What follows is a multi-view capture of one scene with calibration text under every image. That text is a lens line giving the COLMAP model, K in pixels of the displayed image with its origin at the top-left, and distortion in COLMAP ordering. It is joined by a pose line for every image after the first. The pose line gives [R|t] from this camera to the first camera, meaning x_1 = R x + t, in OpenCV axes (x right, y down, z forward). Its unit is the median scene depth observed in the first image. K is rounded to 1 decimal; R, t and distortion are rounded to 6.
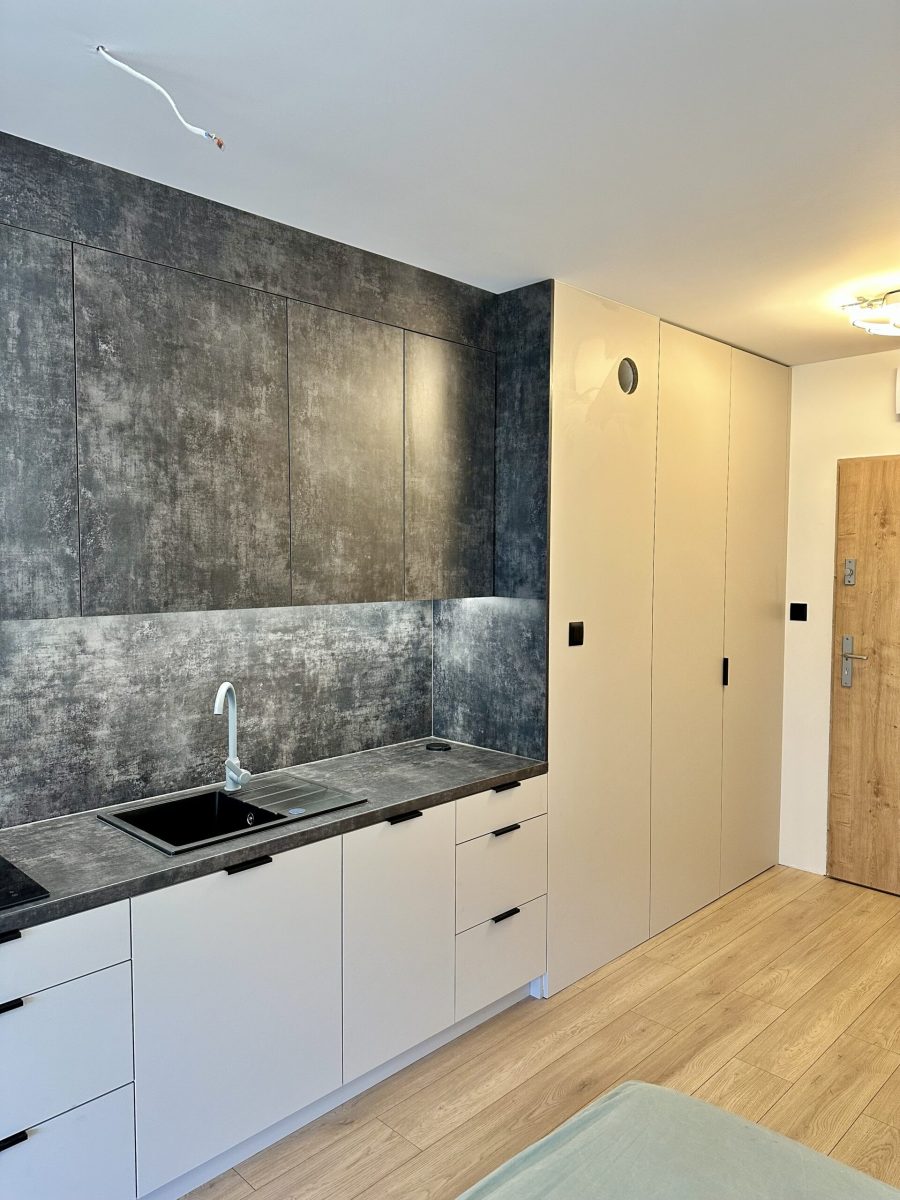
lens RADIAL K [[843.3, 0, 451.0], [0, 843.3, 606.8], [0, 0, 1]] dist [0.170509, -0.320093]
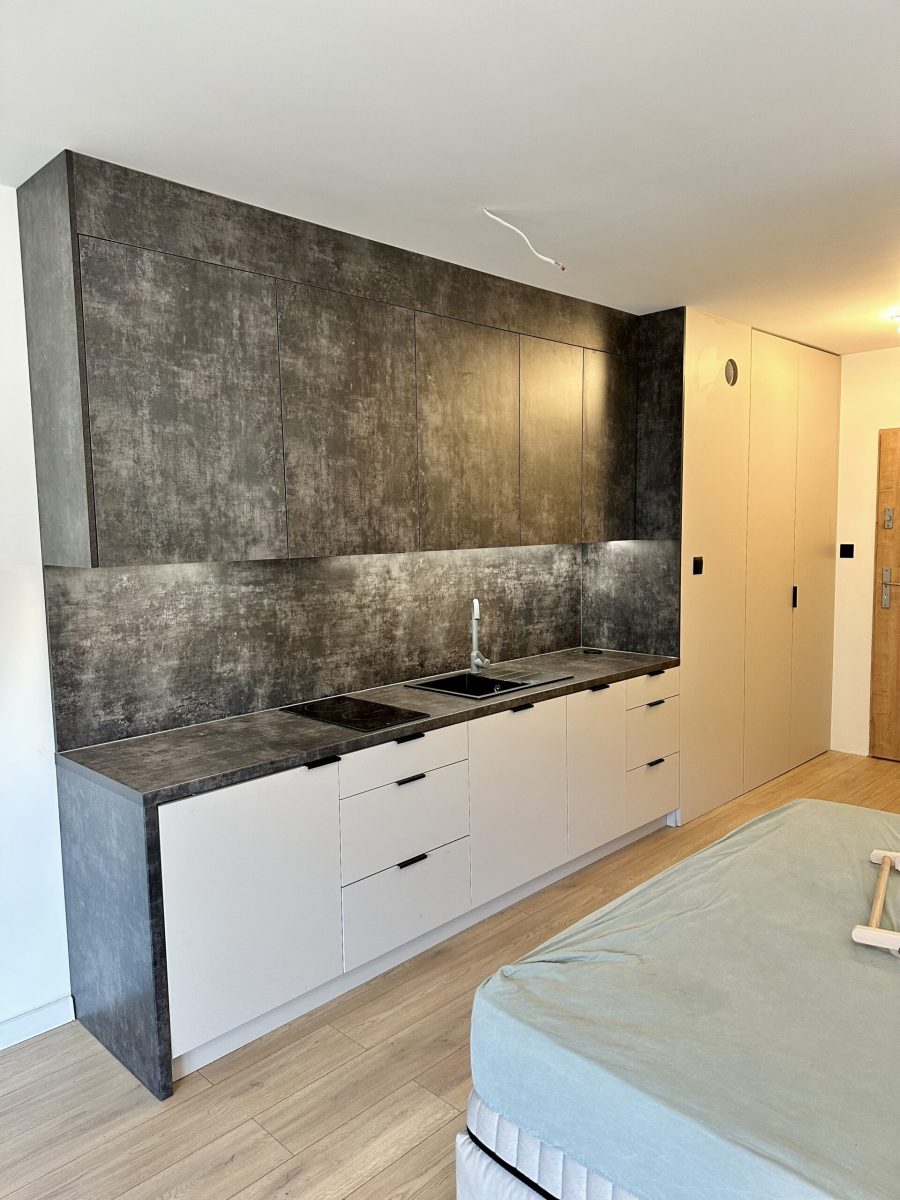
lens RADIAL K [[843.3, 0, 451.0], [0, 843.3, 606.8], [0, 0, 1]] dist [0.170509, -0.320093]
pose [[0.999789, -0.020553, 0.000286, -0.255065], [0.020525, 0.998973, 0.040402, 0.035156], [-0.001116, -0.040387, 0.999183, -0.380937]]
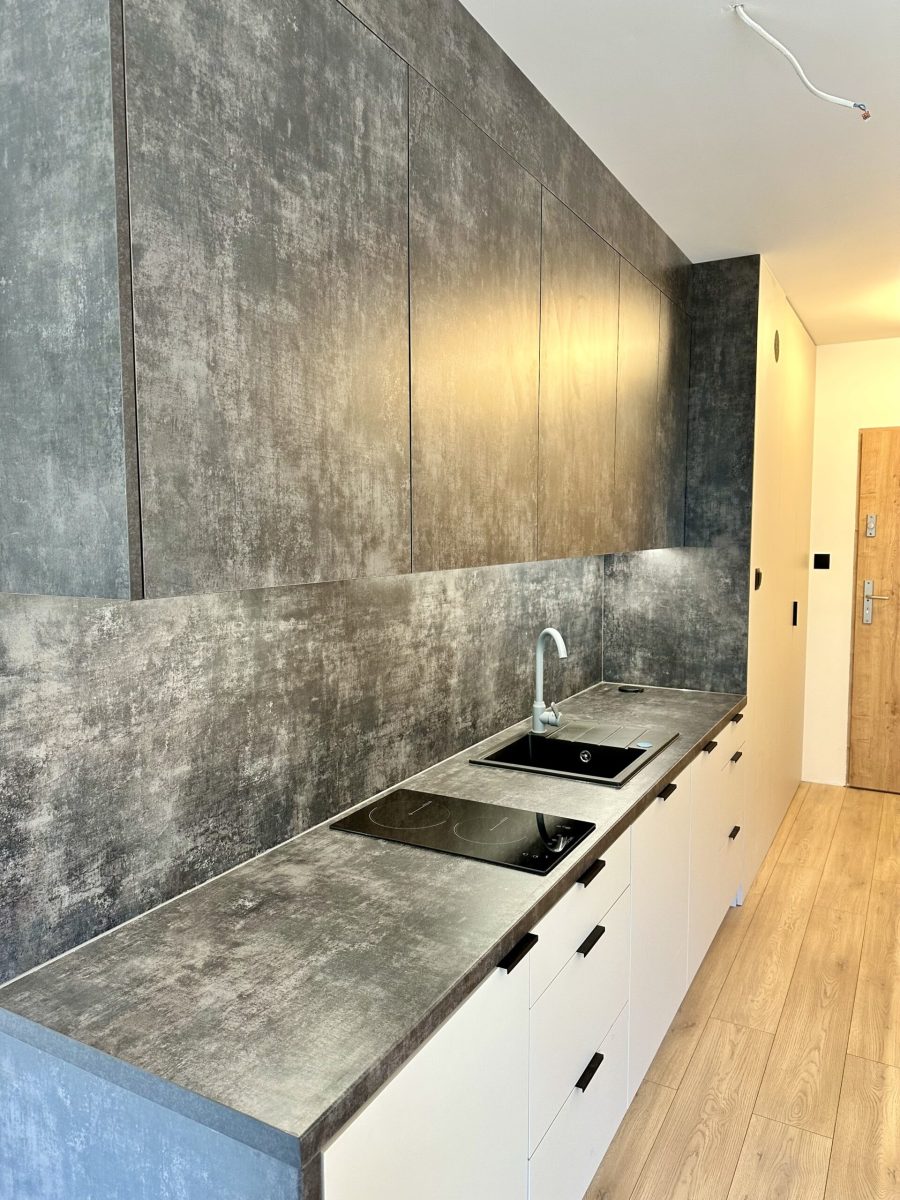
lens RADIAL K [[844.4, 0, 450.0], [0, 844.4, 600.0], [0, 0, 1]] dist [0.130657, -0.232346]
pose [[0.962261, -0.029653, 0.270507, -0.546649], [0.022467, 0.999309, 0.029624, 0.017591], [-0.271198, -0.022428, 0.962262, 0.039376]]
